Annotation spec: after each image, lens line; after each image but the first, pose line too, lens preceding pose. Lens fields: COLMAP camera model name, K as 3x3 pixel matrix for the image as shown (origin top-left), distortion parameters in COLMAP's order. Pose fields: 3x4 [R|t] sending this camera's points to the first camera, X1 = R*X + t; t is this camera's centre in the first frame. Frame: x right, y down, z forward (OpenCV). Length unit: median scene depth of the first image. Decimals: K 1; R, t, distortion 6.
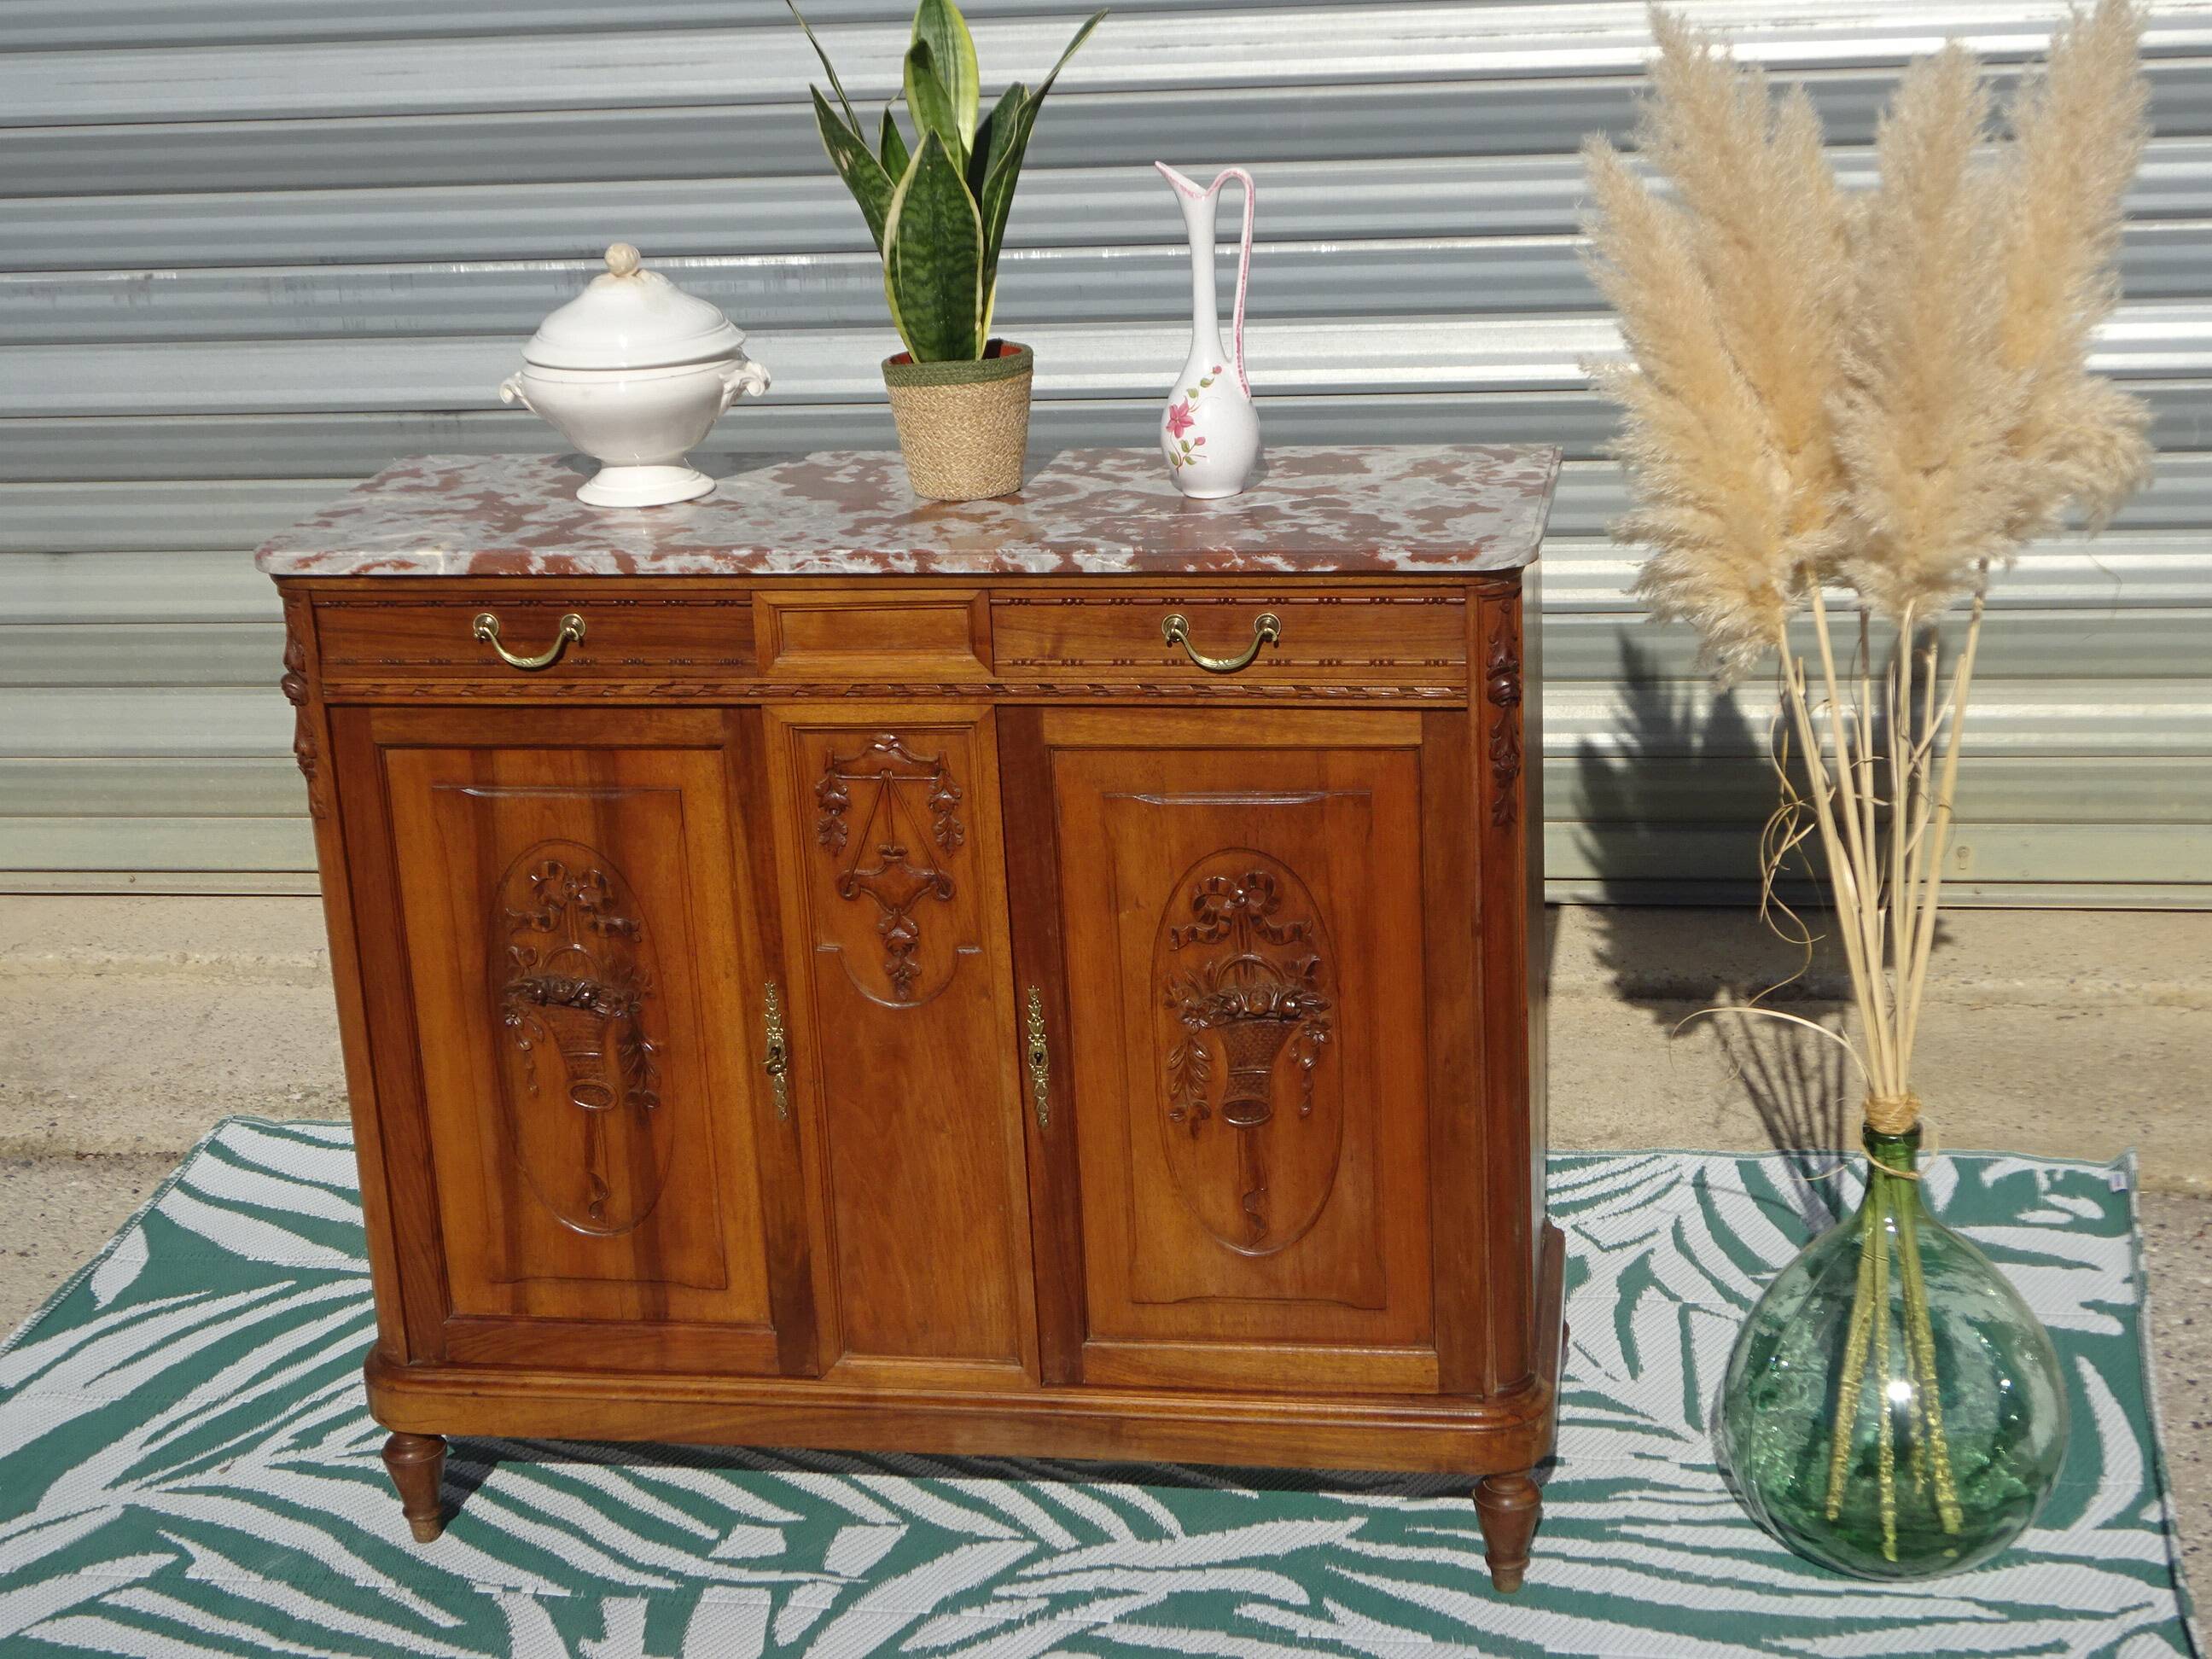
lens RADIAL K [[3429.1, 0, 1102.3], [0, 3429.1, 827.2], [0, 0, 1]] dist [0.004885, 0.012364]
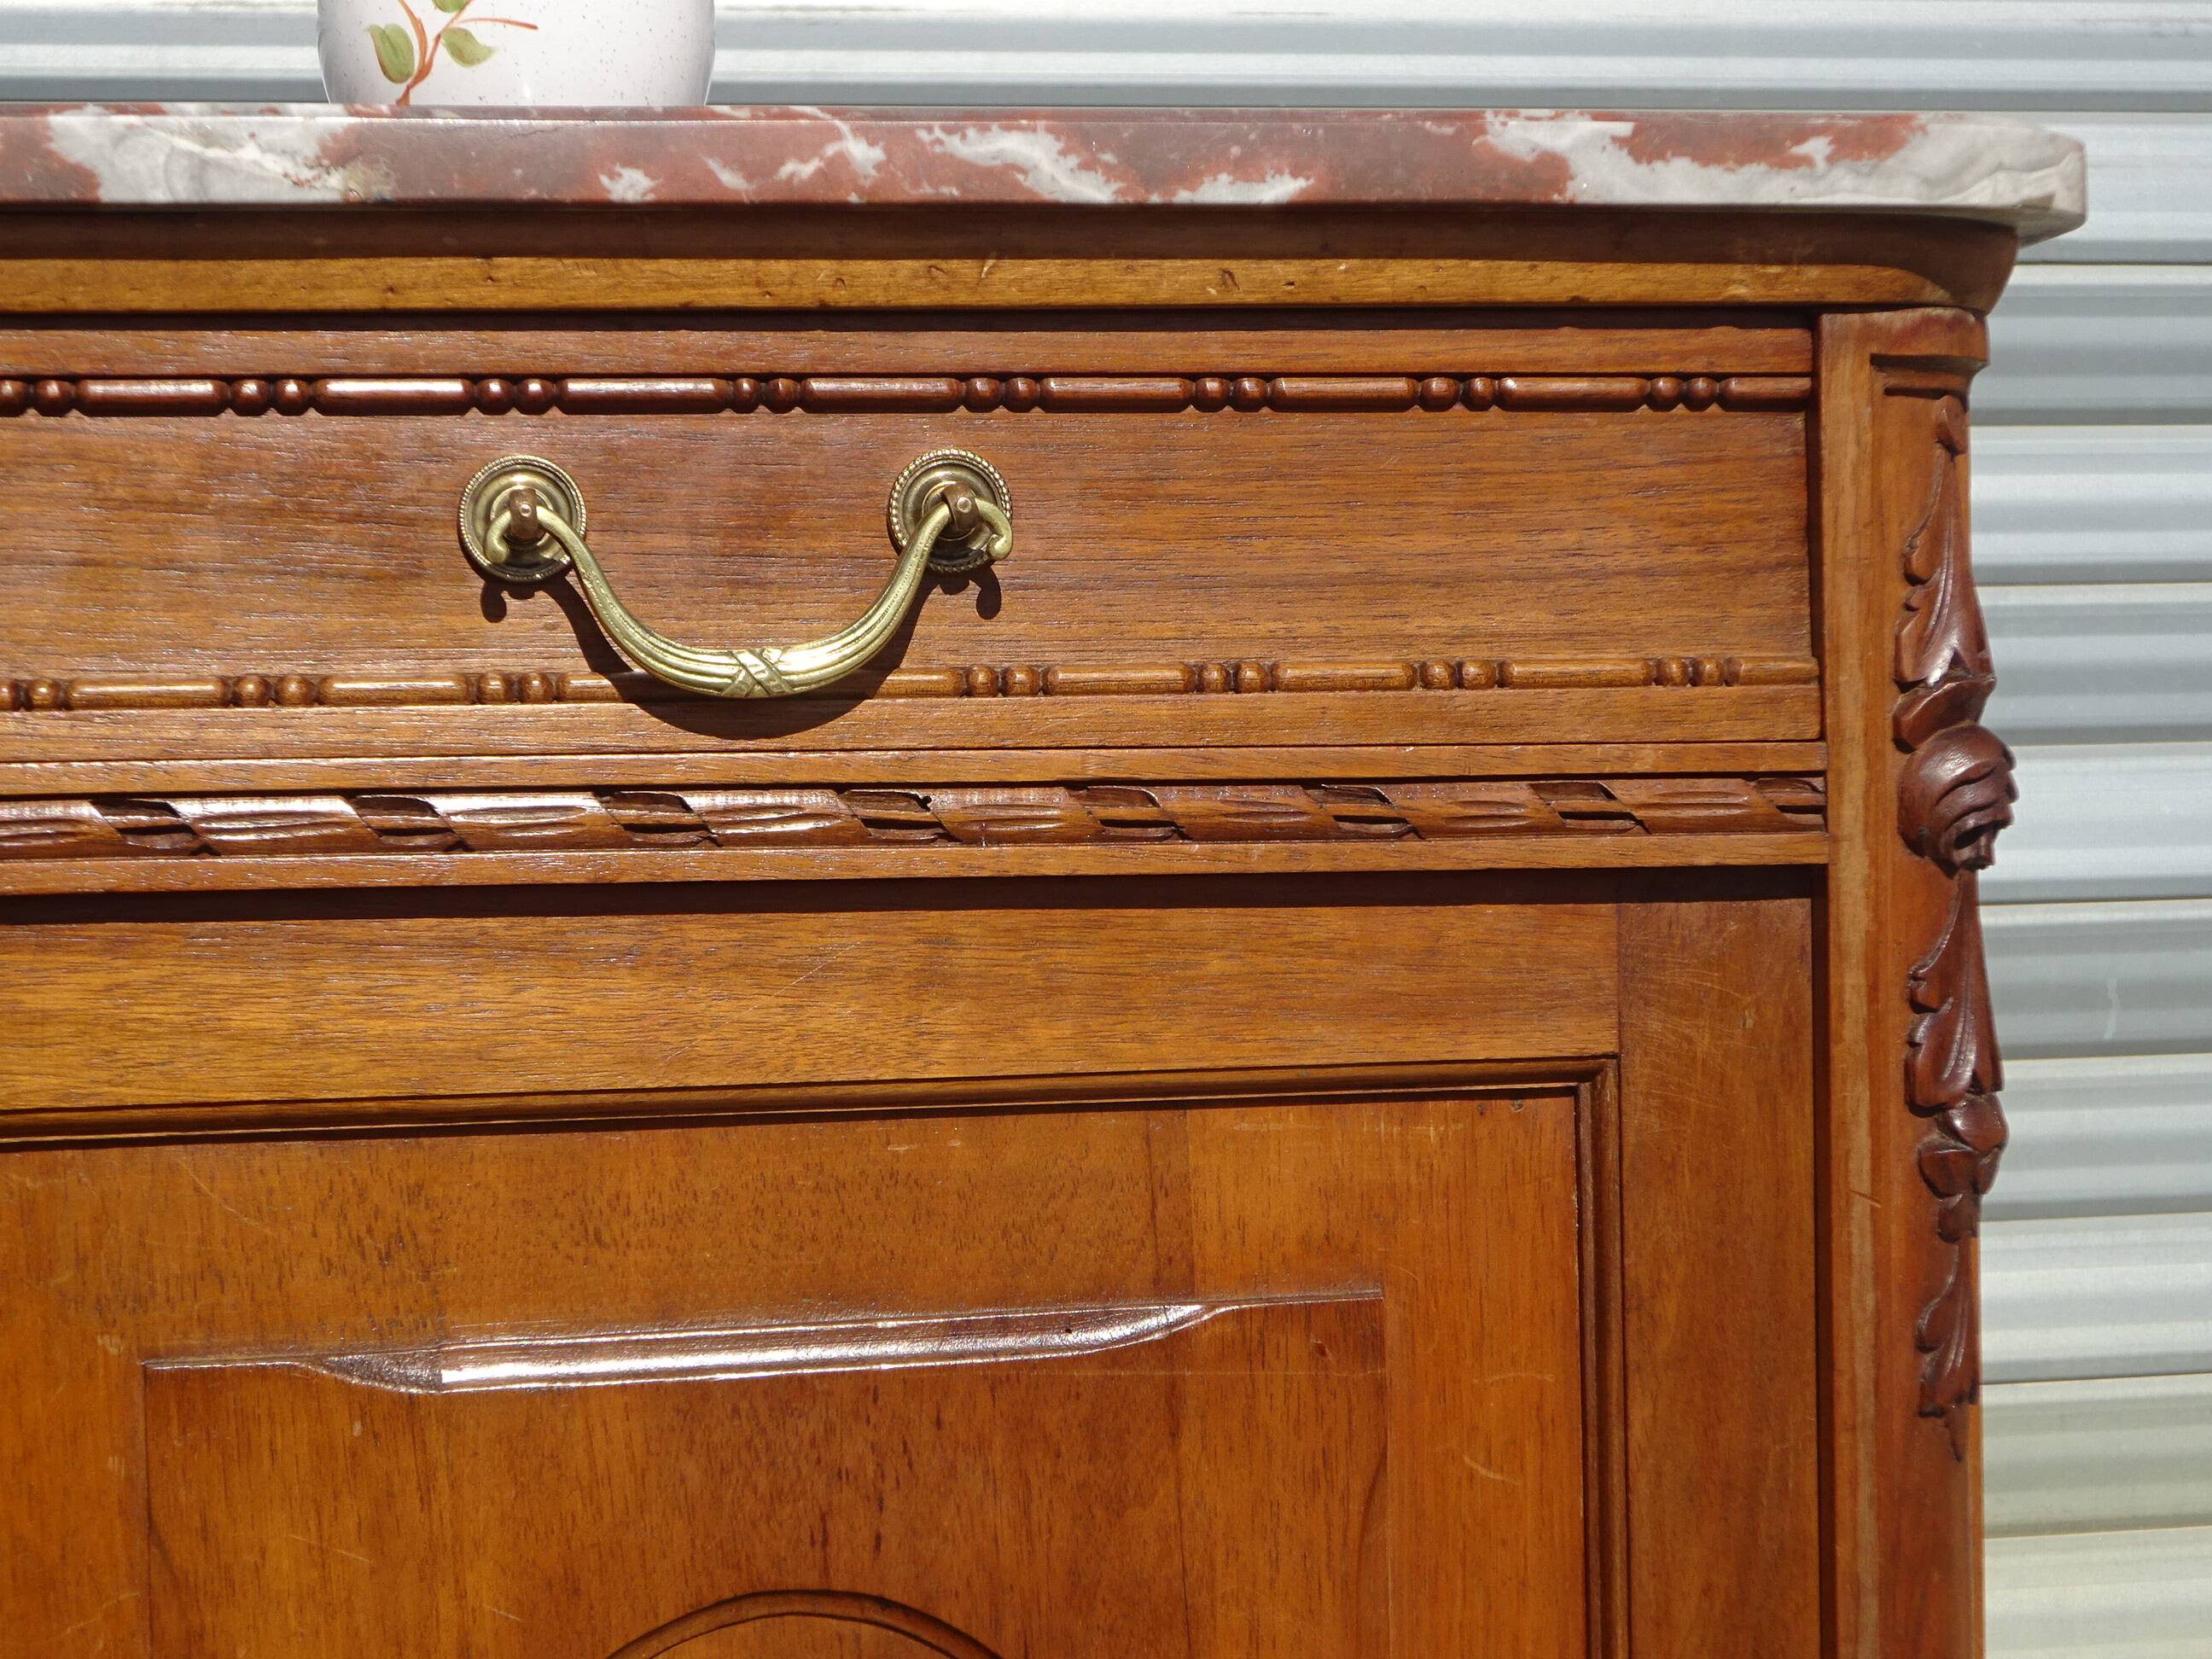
lens RADIAL K [[4412.9, 0, 1104.0], [0, 4412.9, 828.9], [0, 0, 1]] dist [0.020484, -0.083041]
pose [[0.941615, 0.021828, 0.335983, -0.033955], [0.079663, 0.955118, -0.285313, 0.038695], [-0.327131, 0.295420, 0.897615, 0.685016]]
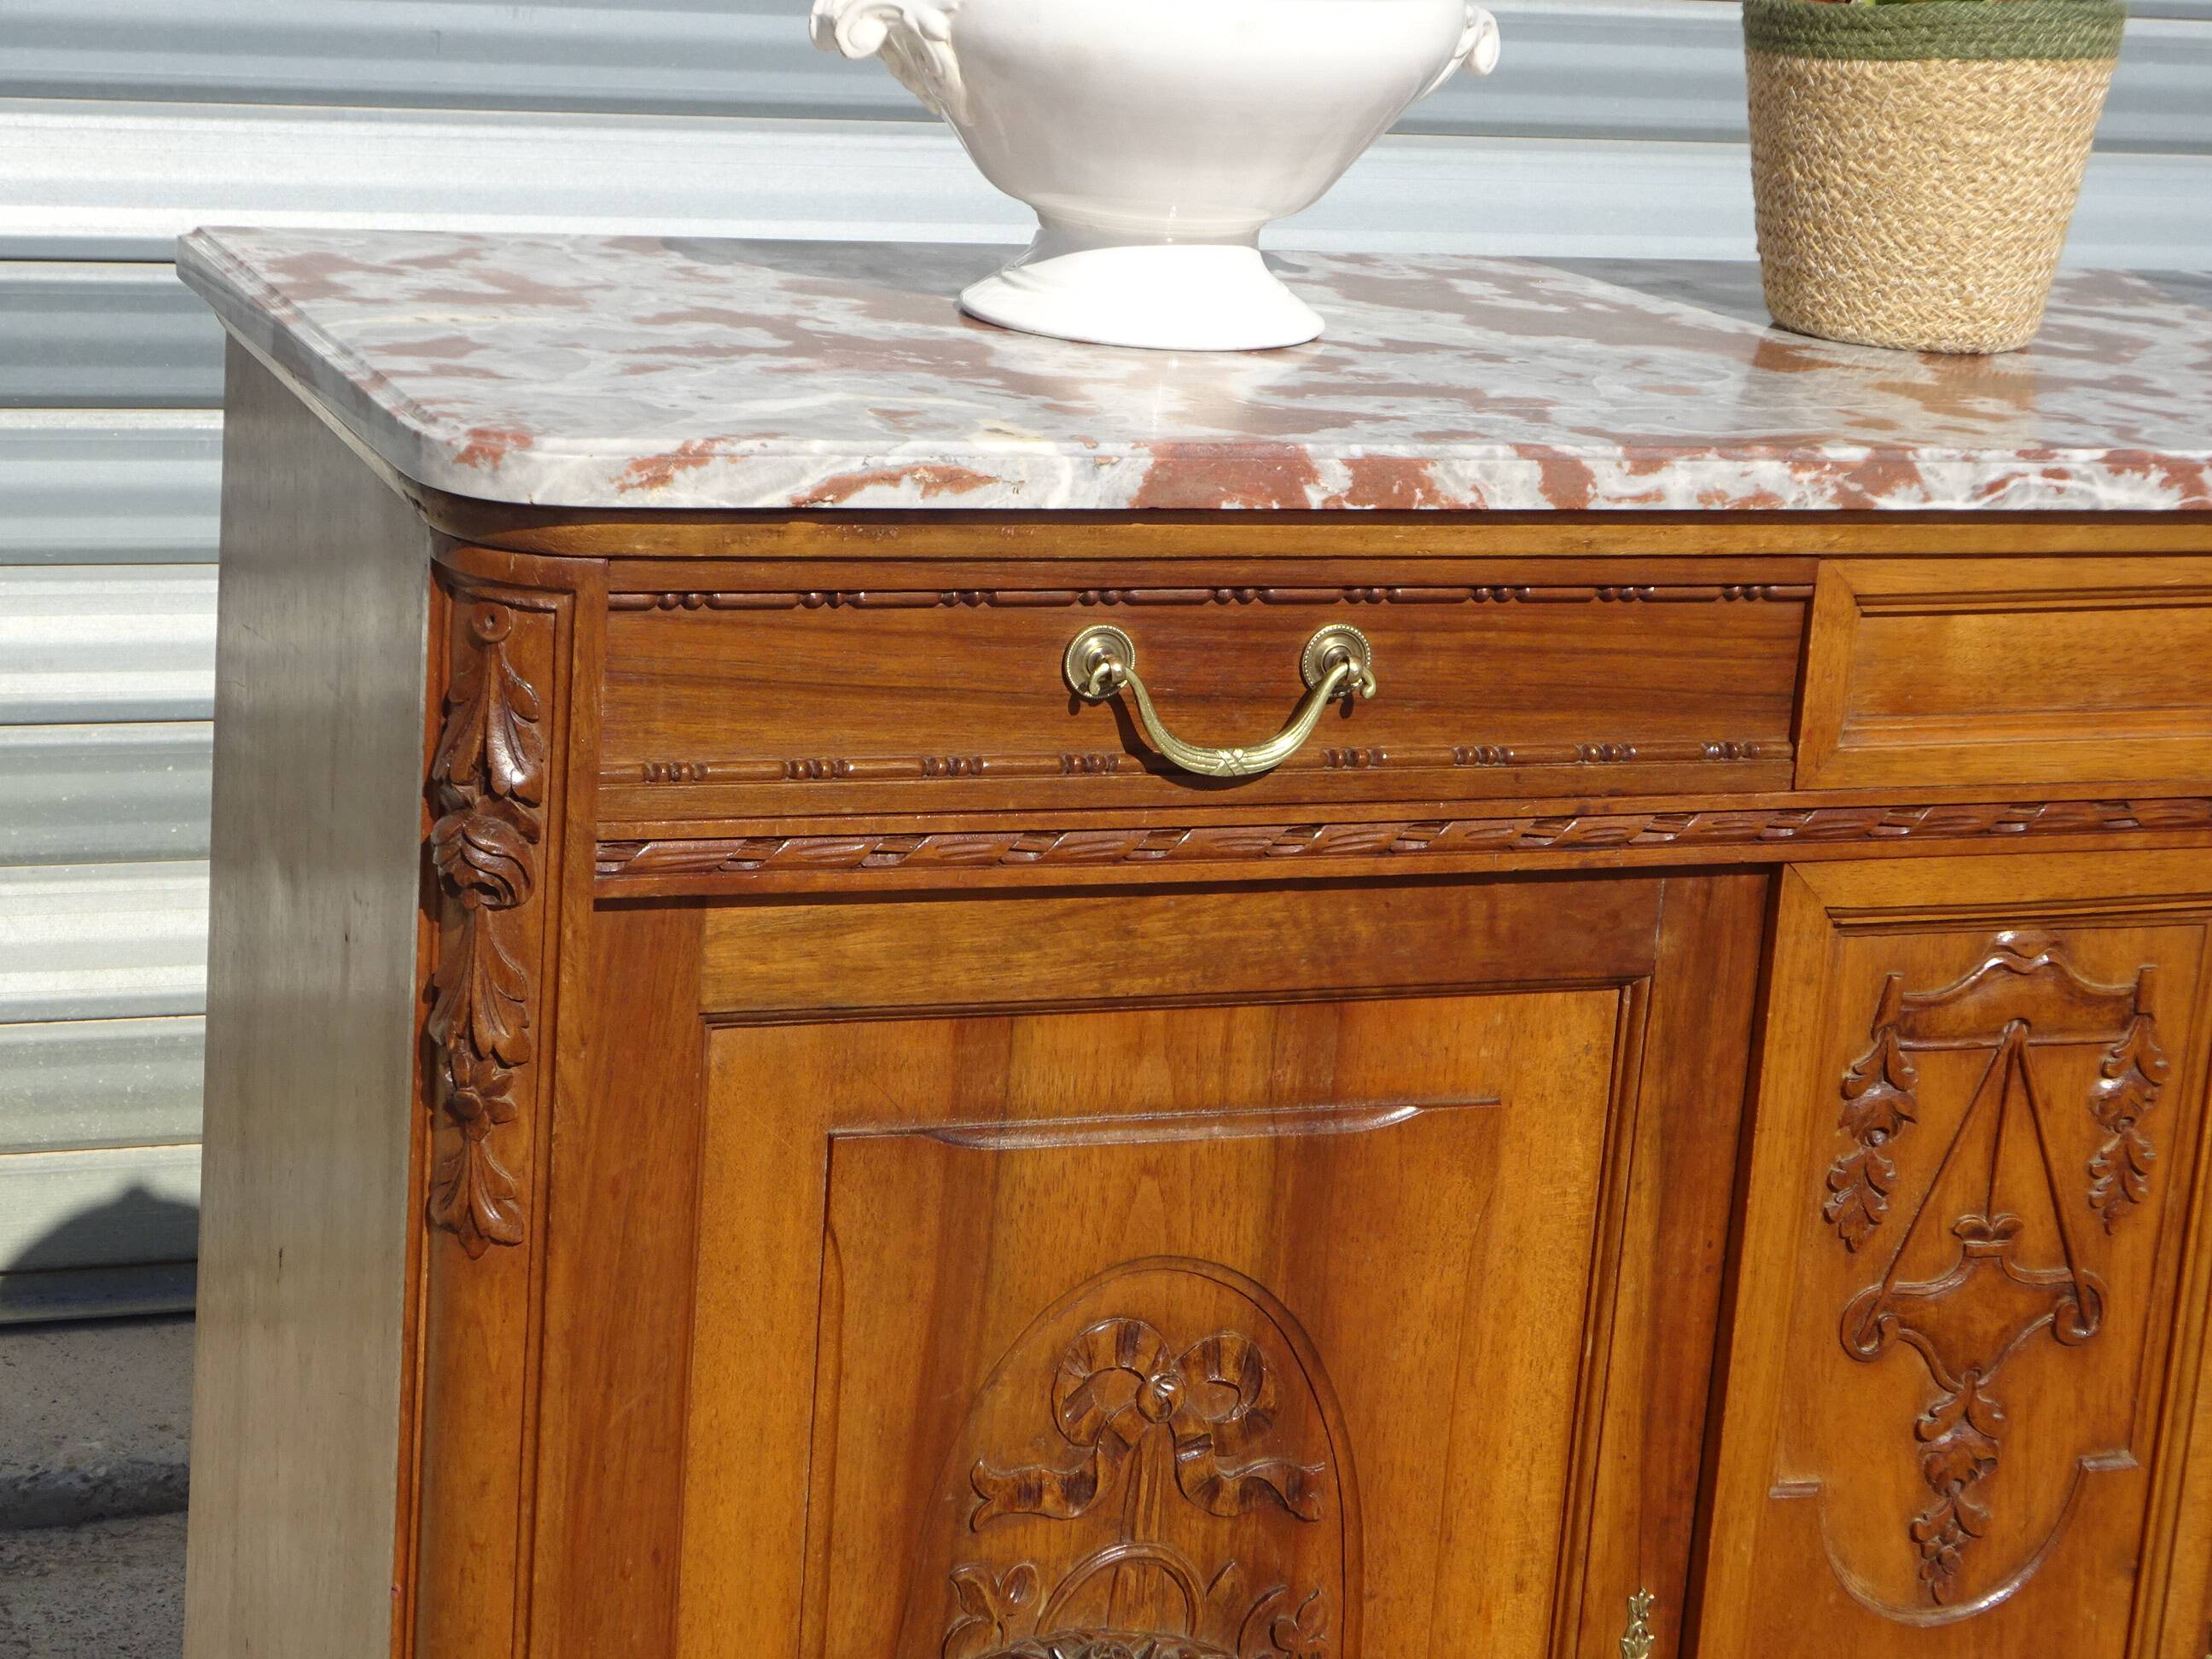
lens RADIAL K [[4771.3, 0, 1106.0], [0, 4771.3, 829.5], [0, 0, 1]] dist [0.026545, -0.203522]
pose [[0.850917, -0.022754, 0.524808, -0.414534], [0.049493, 0.998090, -0.036973, -0.022387], [-0.522964, 0.057436, 0.850418, 0.559535]]
